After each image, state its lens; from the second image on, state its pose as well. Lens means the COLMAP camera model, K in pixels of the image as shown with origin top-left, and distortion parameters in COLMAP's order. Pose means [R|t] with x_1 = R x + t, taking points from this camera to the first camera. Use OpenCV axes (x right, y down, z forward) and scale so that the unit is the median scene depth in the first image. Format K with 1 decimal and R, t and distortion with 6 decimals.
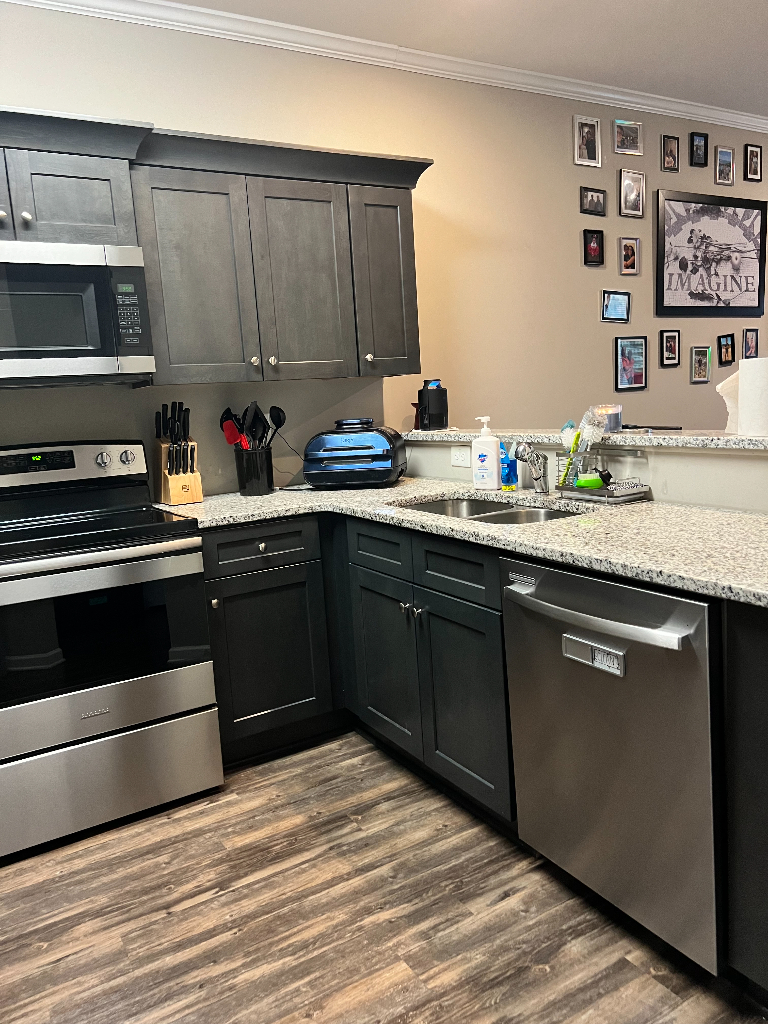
lens RADIAL K [[772.0, 0, 383.2], [0, 772.0, 507.2], [0, 0, 1]] dist [0.060261, -0.062862]
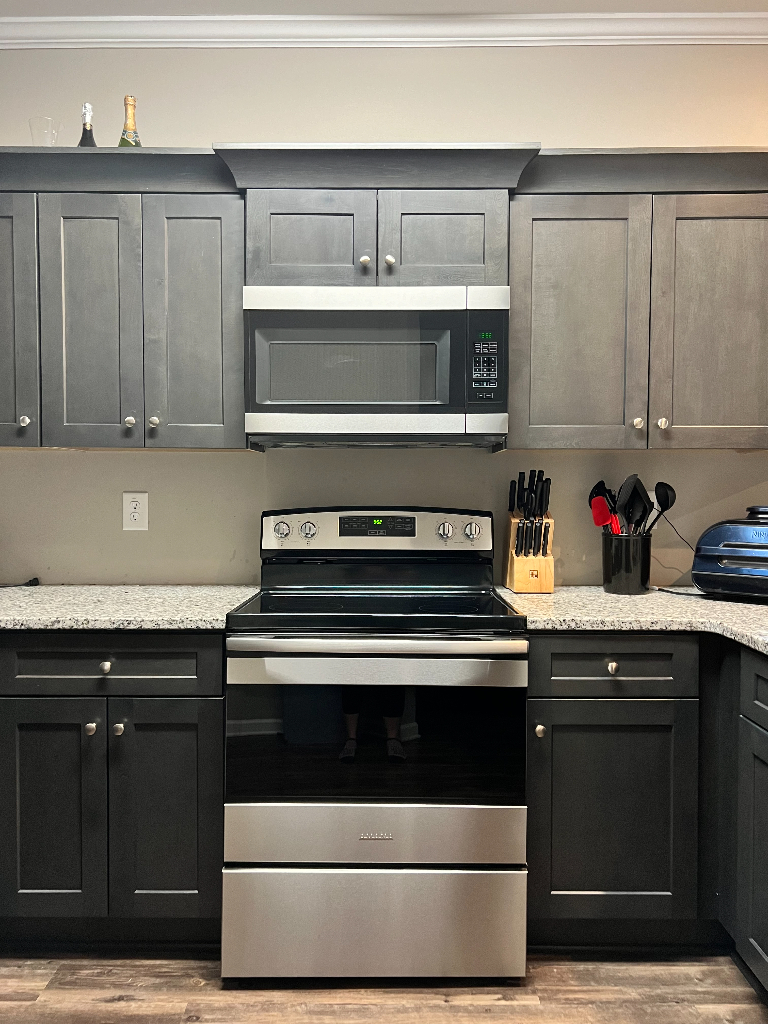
lens RADIAL K [[772.0, 0, 385.0], [0, 772.0, 510.7], [0, 0, 1]] dist [0.060261, -0.062862]
pose [[0.855490, 0.083531, -0.511037, 0.026818], [-0.130177, 0.989901, -0.056117, -0.027807], [0.501189, 0.114533, 0.857725, 0.239409]]
